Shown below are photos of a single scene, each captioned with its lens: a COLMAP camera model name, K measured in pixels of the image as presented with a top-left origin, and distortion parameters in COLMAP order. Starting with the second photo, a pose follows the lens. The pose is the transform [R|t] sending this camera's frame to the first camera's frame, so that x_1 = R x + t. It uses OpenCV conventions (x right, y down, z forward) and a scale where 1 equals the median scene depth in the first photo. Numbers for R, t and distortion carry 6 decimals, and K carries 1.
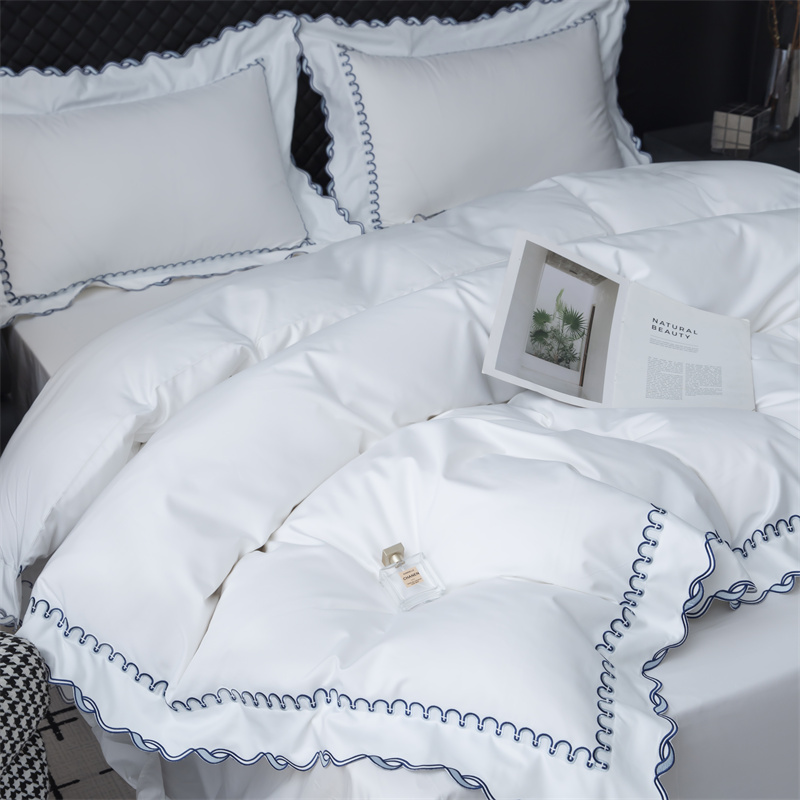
lens RADIAL K [[1479.5, 0, 385.0], [0, 1479.5, 458.9], [0, 0, 1]] dist [0.059022, 0.000000]
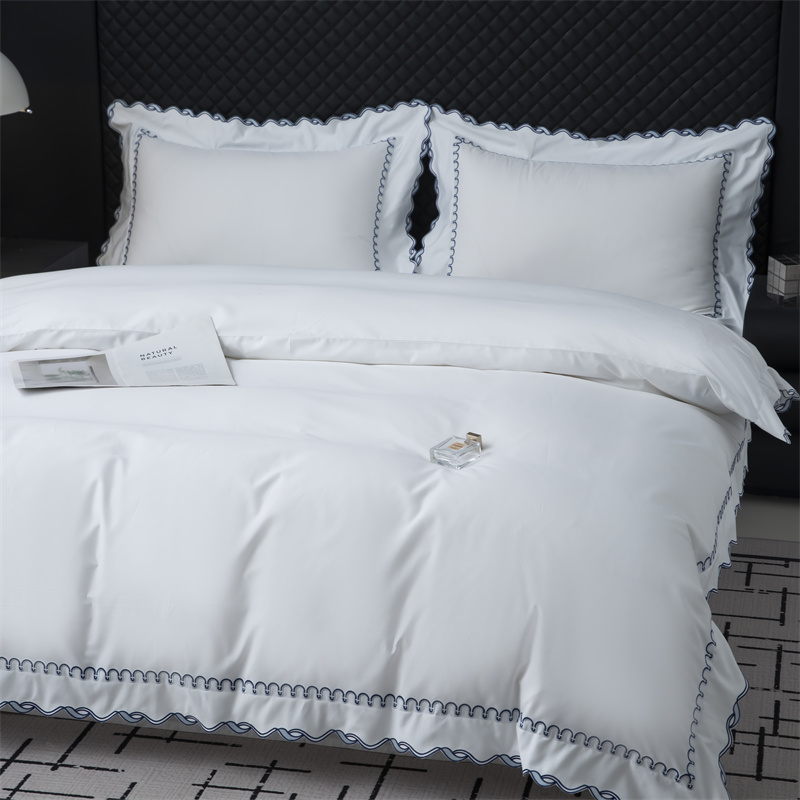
lens RADIAL K [[1992.4, 0, 429.9], [0, 1992.4, 372.7], [0, 0, 1]] dist [0.115336, 0.000000]
pose [[0.780079, 0.204576, -0.591291, 1.249468], [-0.321229, 0.941927, -0.097902, 0.066574], [0.536924, 0.266311, 0.800494, -0.259941]]
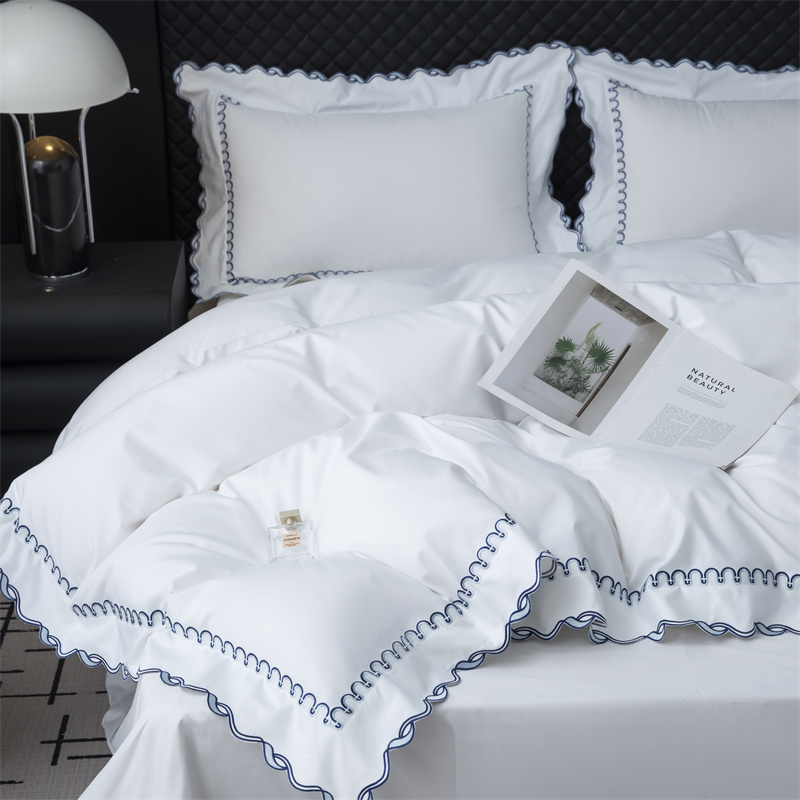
lens RADIAL K [[1729.3, 0, 422.0], [0, 1729.3, 429.5], [0, 0, 1]] dist [0.072793, 0.000000]
pose [[0.913259, 0.173997, -0.368352, 0.442546], [-0.203642, 0.978106, -0.042869, 0.028984], [0.352828, 0.114163, 0.928698, -0.110673]]
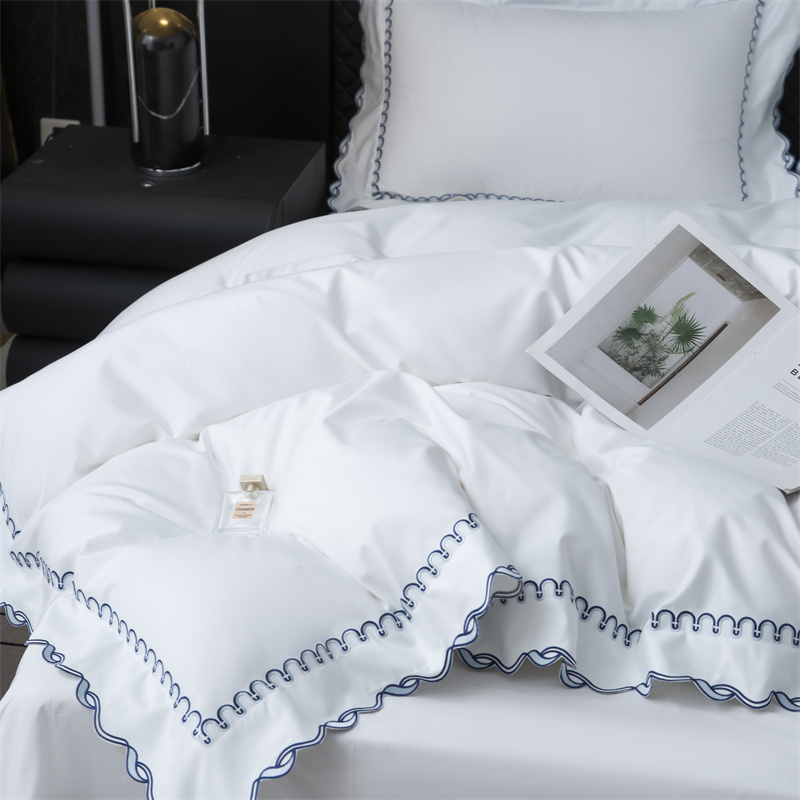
lens RADIAL K [[1992.4, 0, 427.8], [0, 1992.4, 386.3], [0, 0, 1]] dist [0.115336, 0.000000]
pose [[0.788350, 0.280618, -0.547501, 0.601351], [-0.319856, 0.947139, 0.024887, -0.046127], [0.525543, 0.155502, 0.836435, 0.025953]]
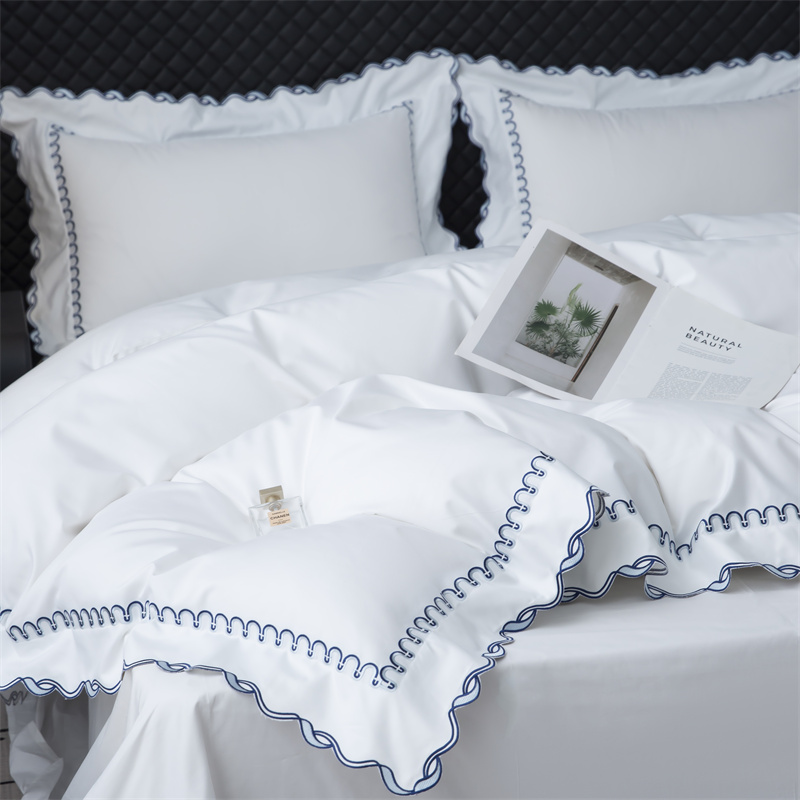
lens RADIAL K [[2076.5, 0, 420.2], [0, 2076.5, 428.9], [0, 0, 1]] dist [0.139010, 0.000000]
pose [[0.965832, 0.064173, -0.251097, 0.334213], [-0.114825, 0.974535, -0.192606, 0.210197], [0.232343, 0.214857, 0.948606, -0.157632]]
